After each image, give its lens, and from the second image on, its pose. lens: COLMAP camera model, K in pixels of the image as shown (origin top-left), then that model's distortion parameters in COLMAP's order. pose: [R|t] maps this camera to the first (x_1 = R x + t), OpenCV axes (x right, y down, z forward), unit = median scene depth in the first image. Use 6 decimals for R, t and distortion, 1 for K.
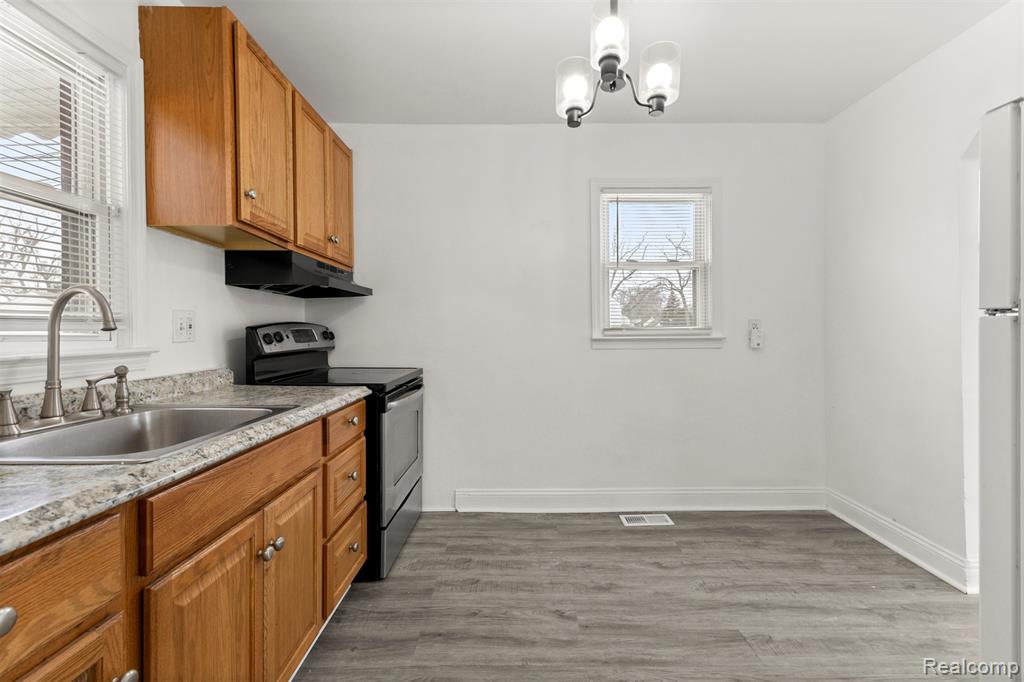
lens RADIAL K [[439.7, 0, 516.3], [0, 439.7, 336.1], [0, 0, 1]] dist [0.005158, 0.000298]
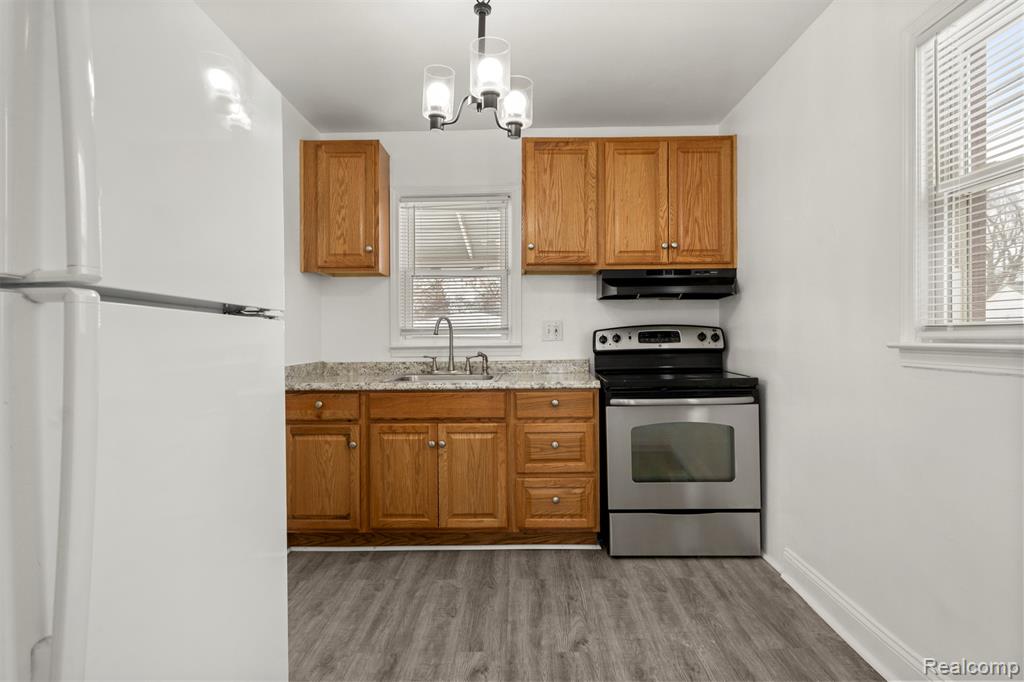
lens RADIAL K [[593.1, 0, 518.1], [0, 593.1, 337.0], [0, 0, 1]] dist [-0.003855, -0.001399]
pose [[-0.028288, 0.008781, -0.999561, 1.251949], [0.003294, 0.999957, 0.008691, -0.017259], [0.999594, -0.003047, -0.028315, 0.849713]]
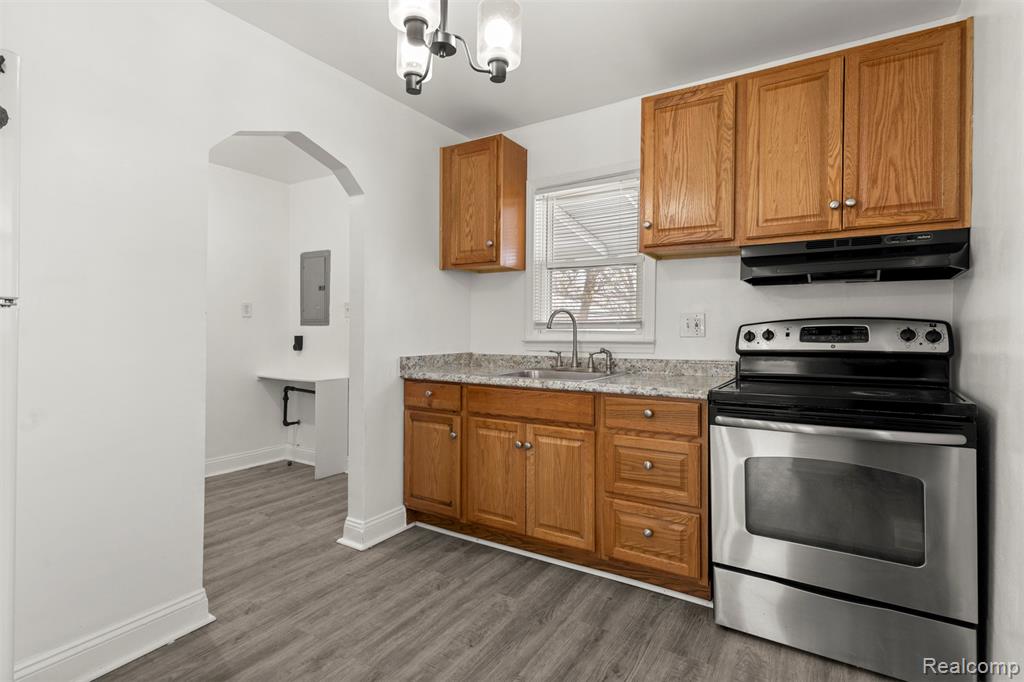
lens RADIAL K [[508.4, 0, 513.0], [0, 508.4, 335.4], [0, 0, 1]] dist [0.001277, -0.003011]
pose [[-0.551329, 0.012071, -0.834201, 0.745252], [-0.003622, 0.999851, 0.016861, -0.013600], [0.834280, 0.012318, -0.551203, 1.262655]]
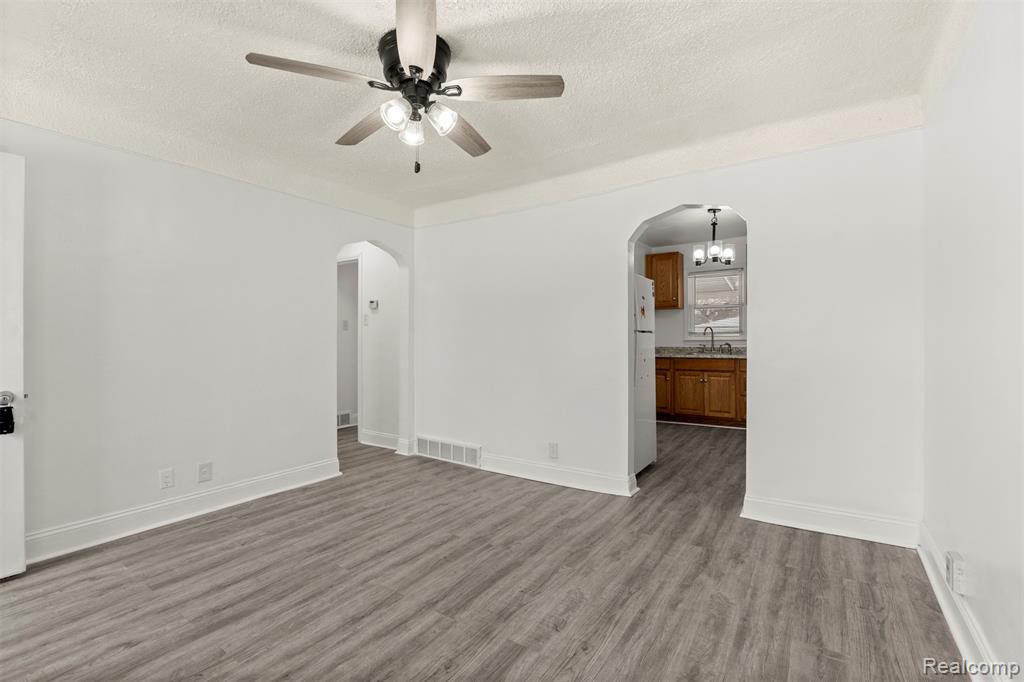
lens RADIAL K [[457.4, 0, 510.1], [0, 457.4, 334.6], [0, 0, 1]] dist [-0.009847, 0.001000]
pose [[-0.578816, 0.011158, -0.815382, 2.793534], [0.009832, 0.999929, 0.006703, -0.045481], [0.815399, -0.004137, -0.578885, 1.275493]]
